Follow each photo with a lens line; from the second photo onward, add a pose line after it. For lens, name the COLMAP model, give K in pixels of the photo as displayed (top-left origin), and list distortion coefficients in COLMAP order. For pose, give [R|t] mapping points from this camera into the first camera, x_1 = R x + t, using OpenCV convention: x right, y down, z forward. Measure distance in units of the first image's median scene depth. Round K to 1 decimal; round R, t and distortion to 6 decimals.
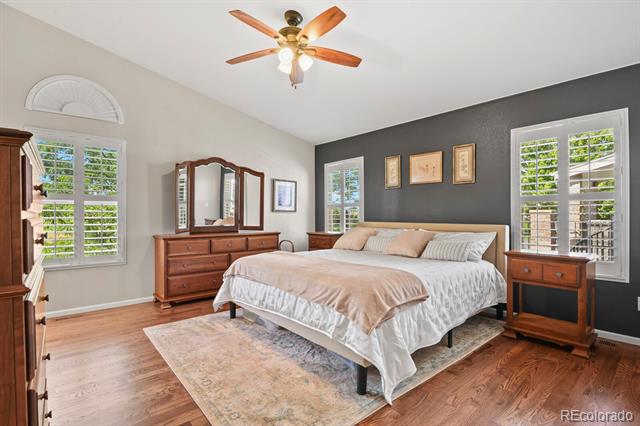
lens RADIAL K [[312.8, 0, 321.1], [0, 312.8, 215.8], [0, 0, 1]] dist [-0.012556, -0.001450]
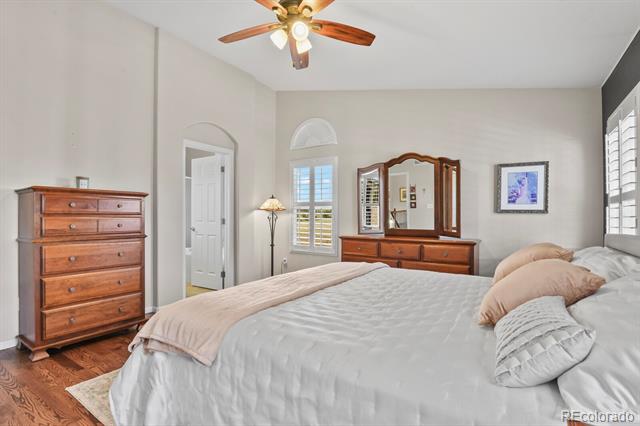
lens RADIAL K [[312.8, 0, 321.1], [0, 312.8, 215.8], [0, 0, 1]] dist [-0.012556, -0.001450]
pose [[0.255427, -0.000517, -0.966828, 0.450904], [-0.004149, 0.999990, -0.001631, -0.003818], [0.966819, 0.004428, 0.255422, 0.495070]]
